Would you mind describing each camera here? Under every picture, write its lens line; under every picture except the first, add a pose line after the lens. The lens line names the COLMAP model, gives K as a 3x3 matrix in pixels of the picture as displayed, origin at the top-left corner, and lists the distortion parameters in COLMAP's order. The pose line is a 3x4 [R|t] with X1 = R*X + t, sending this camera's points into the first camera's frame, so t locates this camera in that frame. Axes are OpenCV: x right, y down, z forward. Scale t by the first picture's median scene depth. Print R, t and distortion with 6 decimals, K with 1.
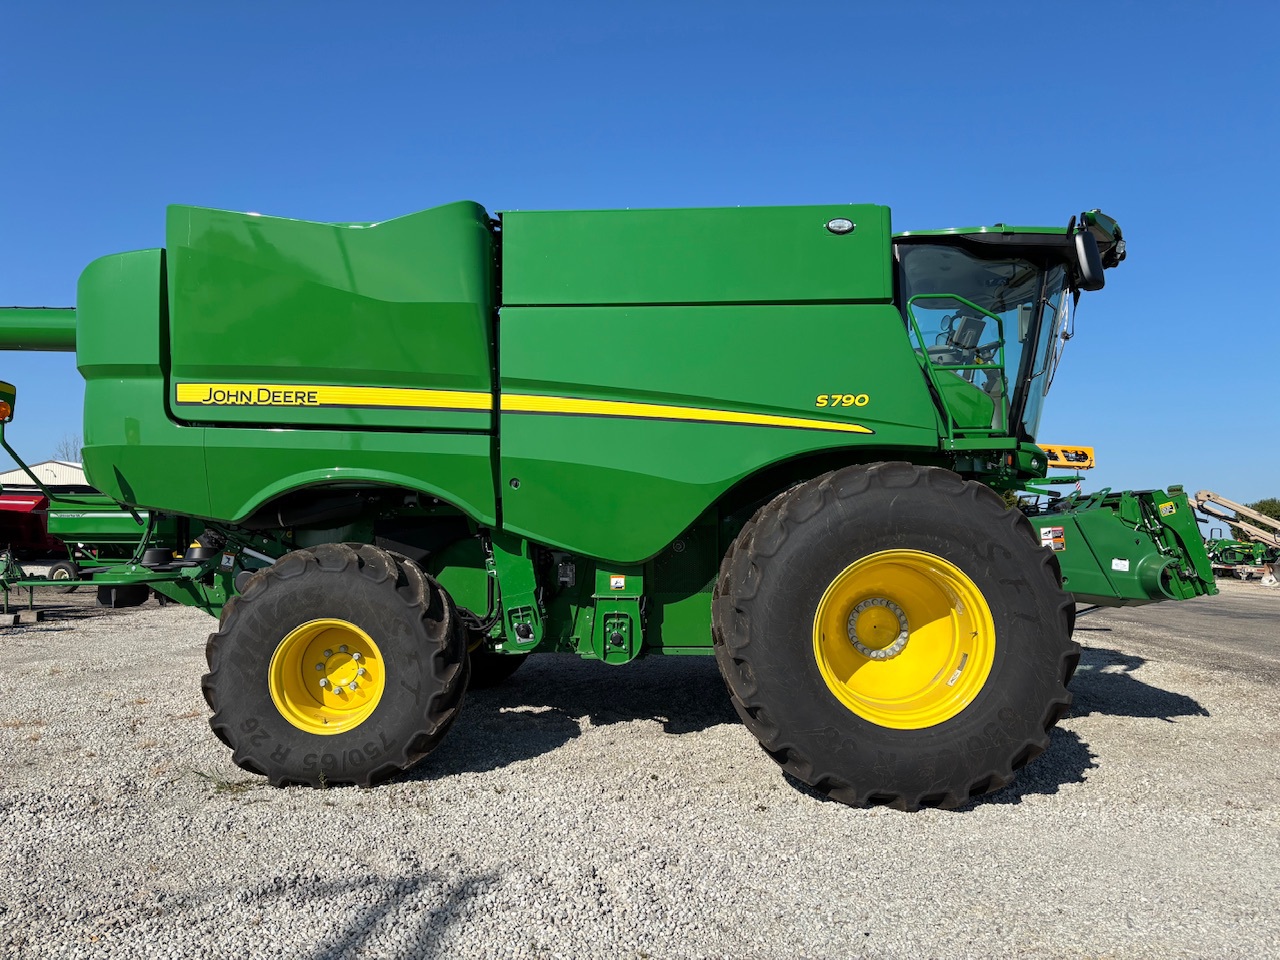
lens RADIAL K [[975.4, 0, 639.1], [0, 975.4, 476.1], [0, 0, 1]] dist [0.046539, -0.058417]
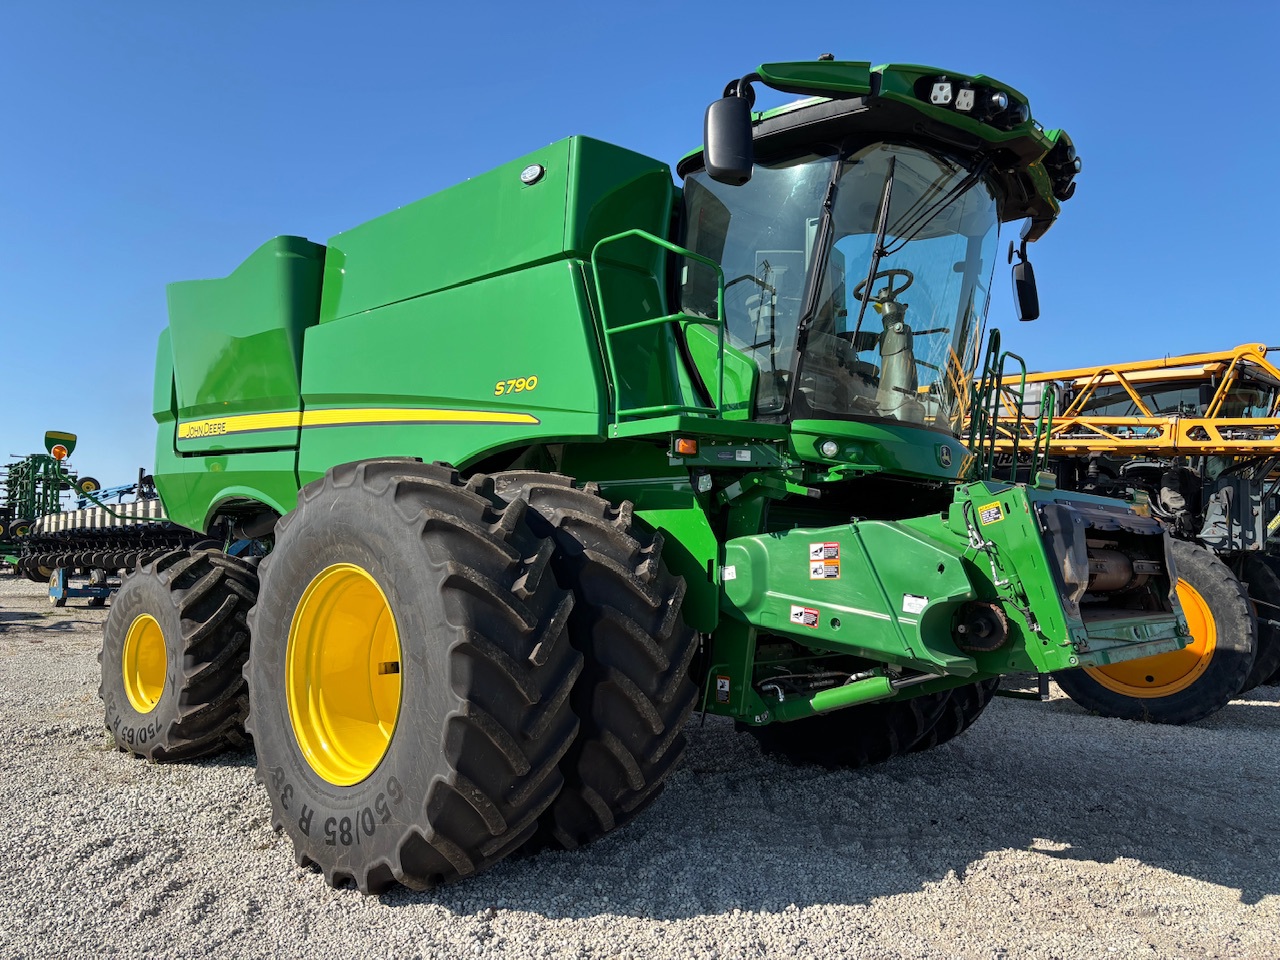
lens RADIAL K [[975.4, 0, 639.1], [0, 975.4, 476.1], [0, 0, 1]] dist [0.046539, -0.058417]
pose [[0.750757, -0.037934, -0.659488, 0.825931], [0.020491, 0.999207, -0.034148, 0.029056], [0.660260, 0.012124, 0.750939, 0.451649]]
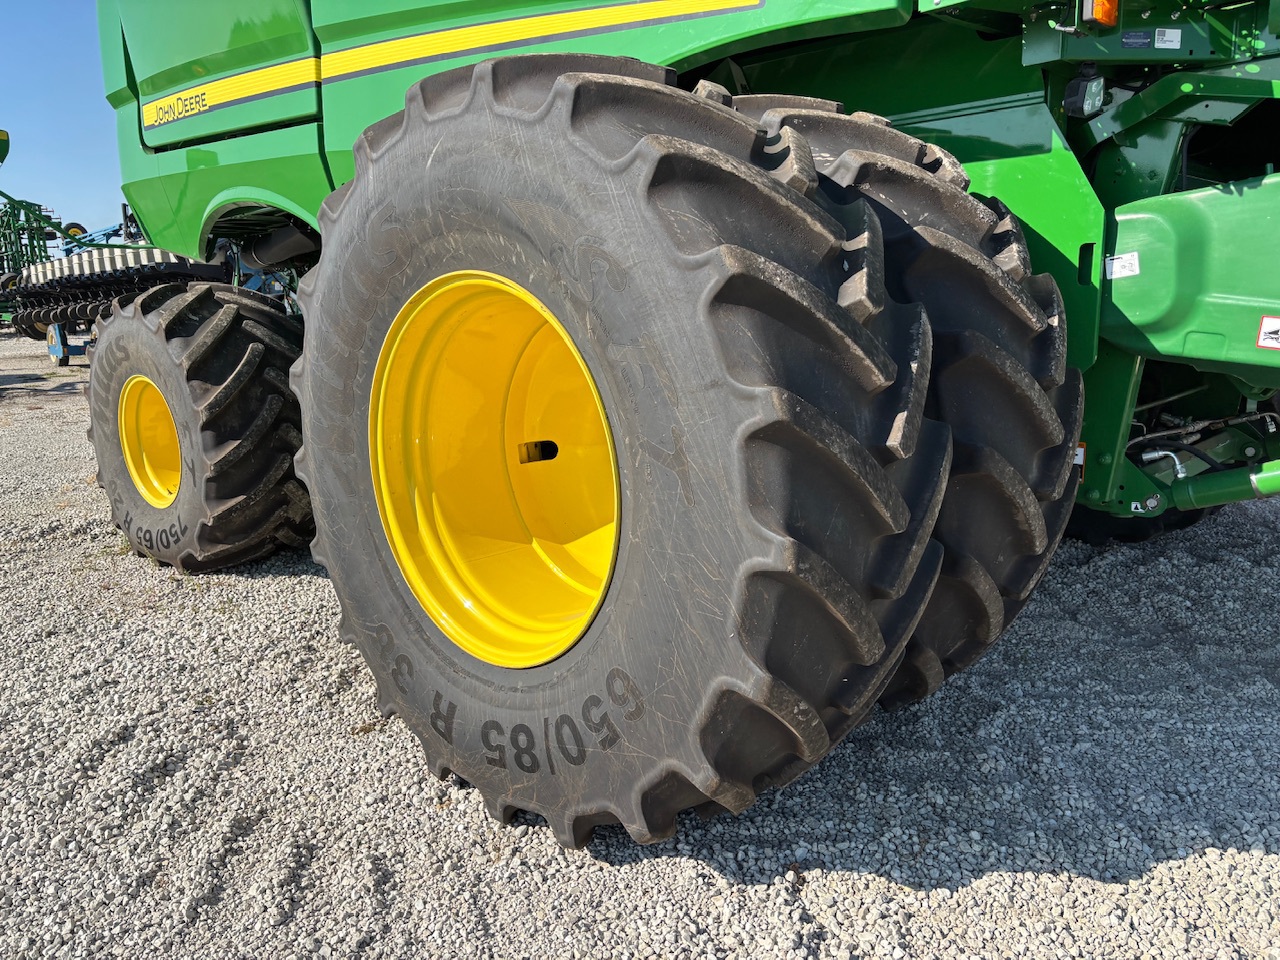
lens RADIAL K [[988.6, 0, 640.0], [0, 988.6, 480.0], [0, 0, 1]] dist [0.002912, 0.012461]
pose [[0.741661, 0.110636, -0.661587, 0.513852], [0.064310, 0.970032, 0.234311, 0.055756], [0.667684, -0.216326, 0.712320, 0.598808]]
